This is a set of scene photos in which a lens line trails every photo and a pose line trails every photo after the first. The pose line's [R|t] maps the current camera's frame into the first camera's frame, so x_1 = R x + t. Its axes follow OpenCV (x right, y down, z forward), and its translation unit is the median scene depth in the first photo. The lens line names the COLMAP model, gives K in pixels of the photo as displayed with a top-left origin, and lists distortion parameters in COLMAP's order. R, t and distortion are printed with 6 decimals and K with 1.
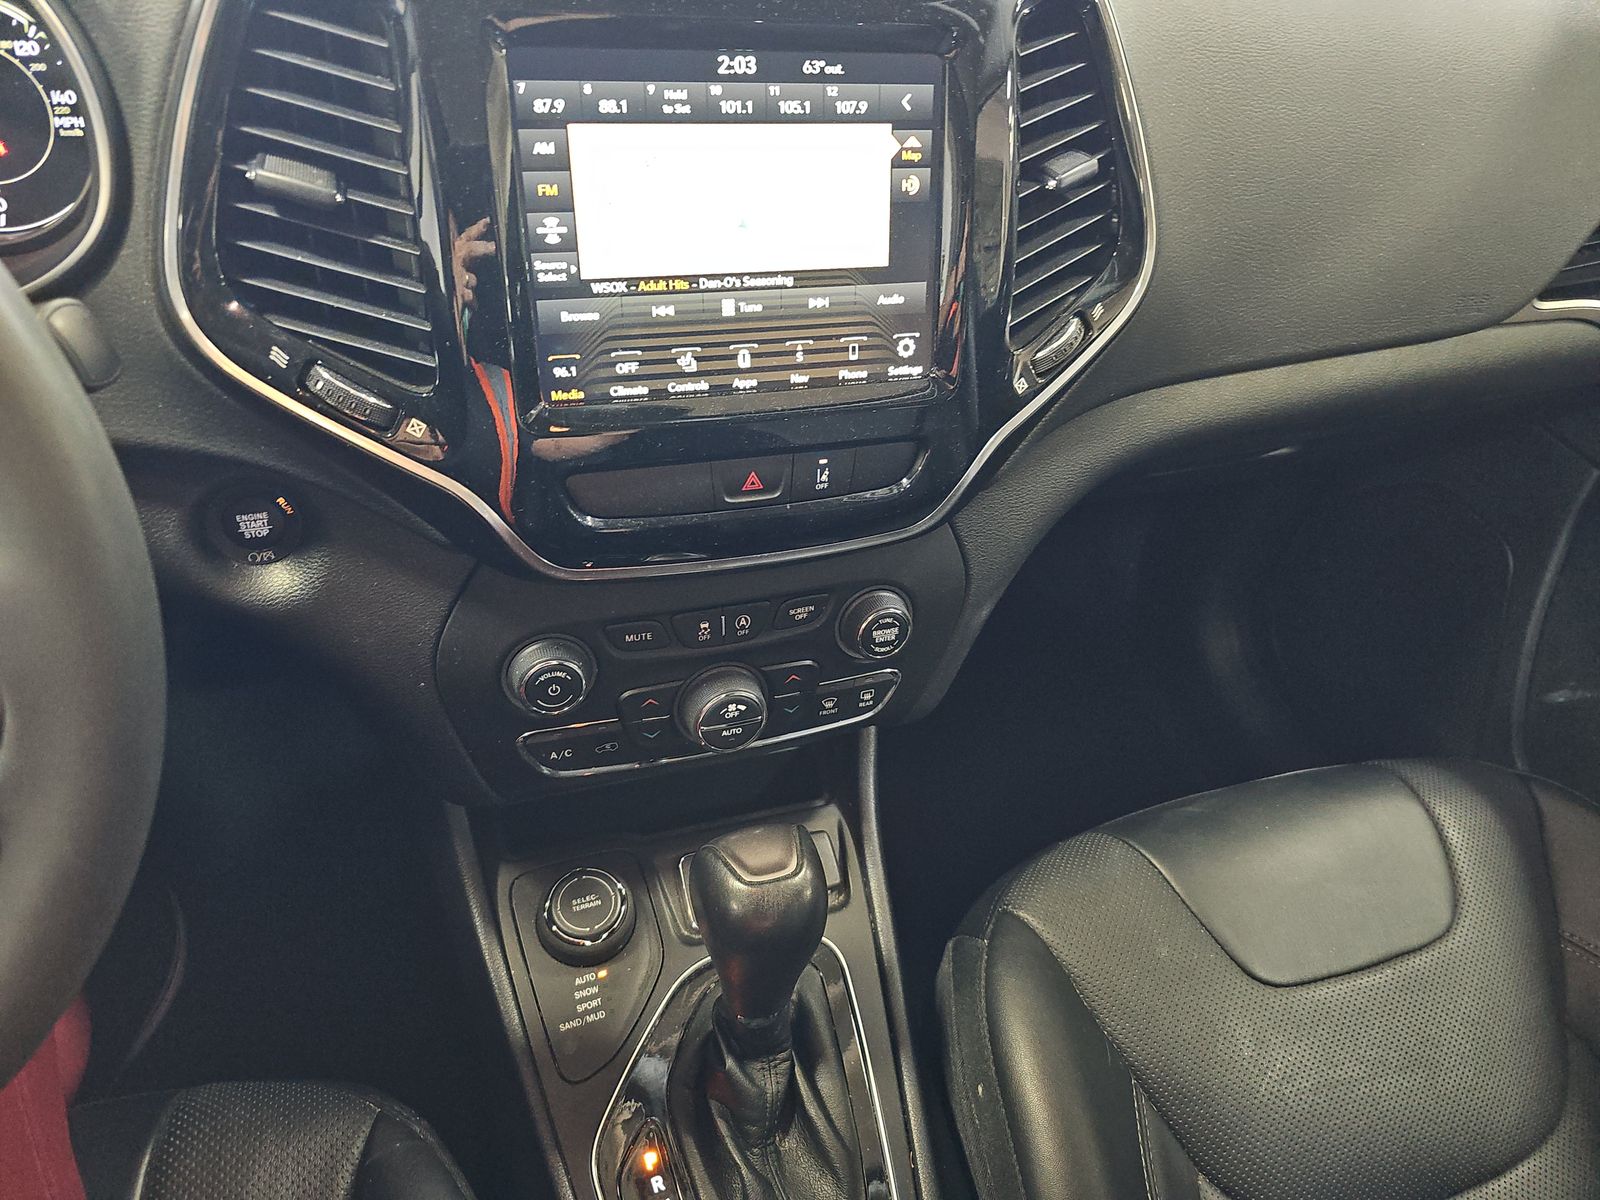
lens RADIAL K [[1083.4, 0, 800.0], [0, 1083.4, 600.0], [0, 0, 1]] dist [0.022234, -0.031908]
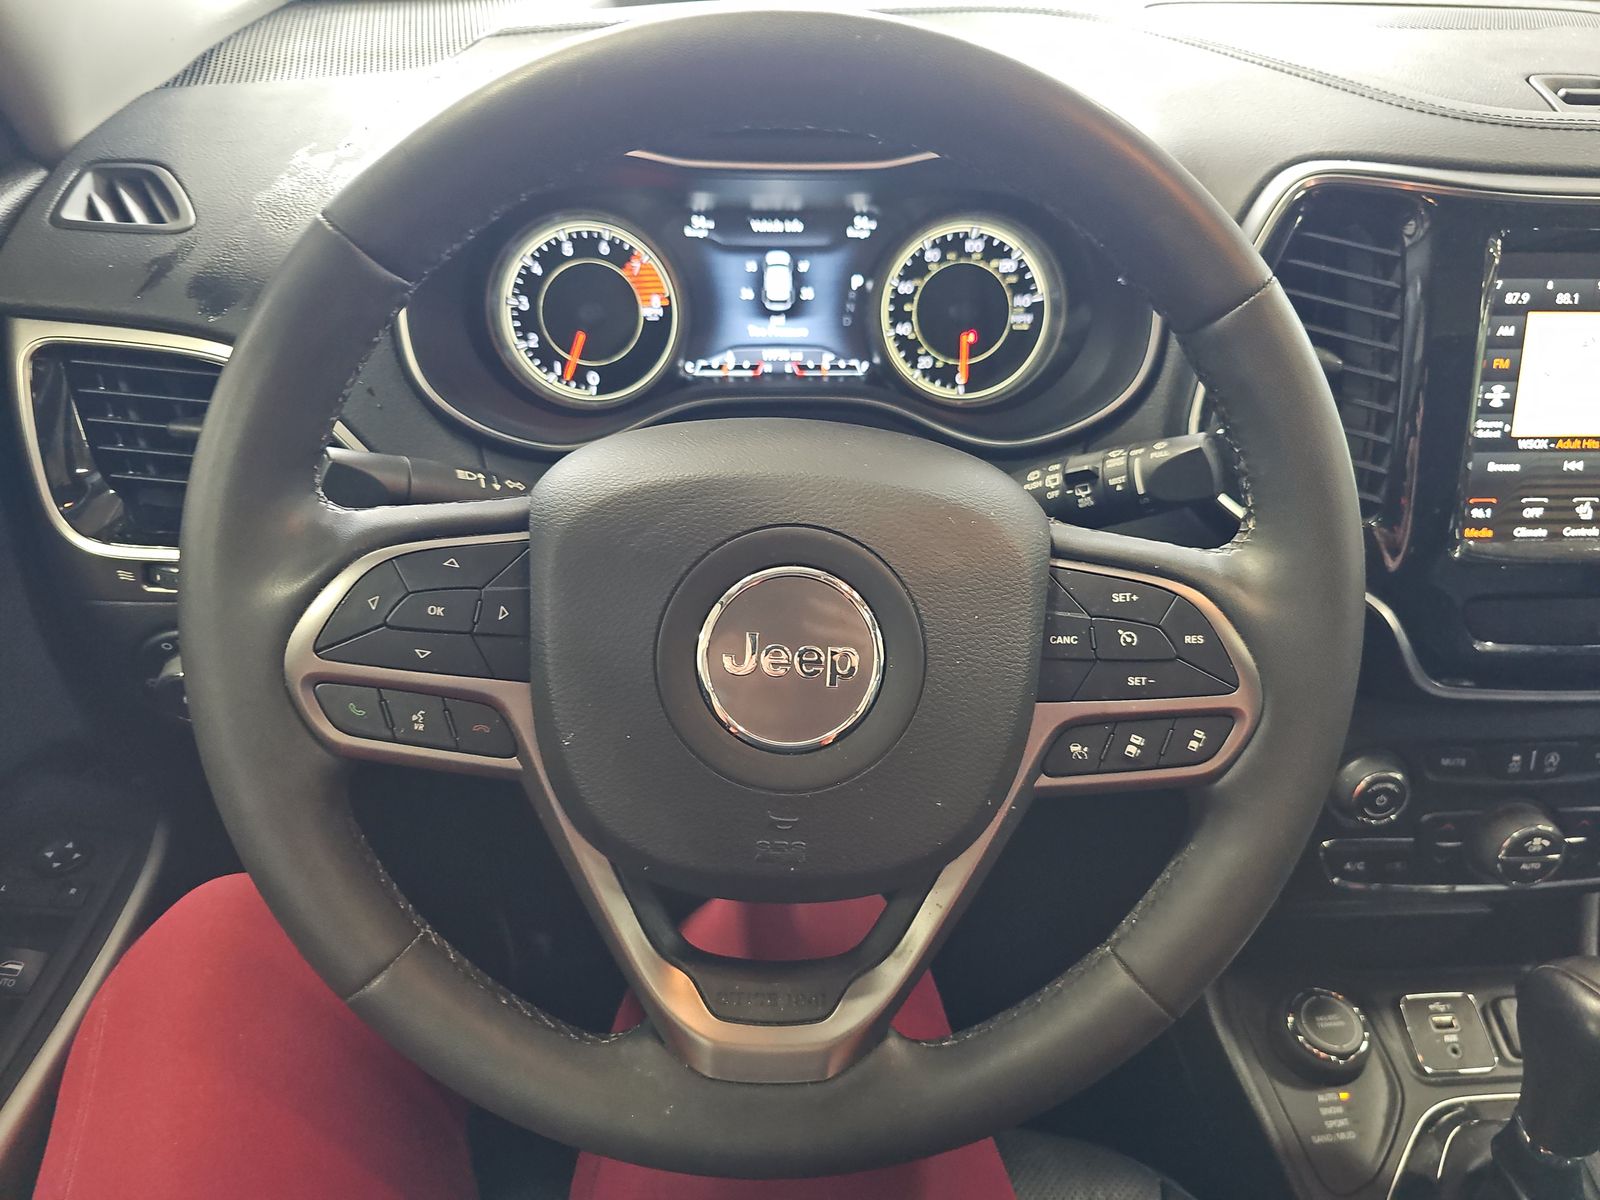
lens RADIAL K [[1083.4, 0, 800.0], [0, 1083.4, 600.0], [0, 0, 1]] dist [0.022234, -0.031908]
pose [[0.955996, 0.062765, -0.286586, -0.564932], [-0.113156, 0.980148, -0.162808, 0.151363], [0.270678, 0.188073, 0.944120, -0.277662]]
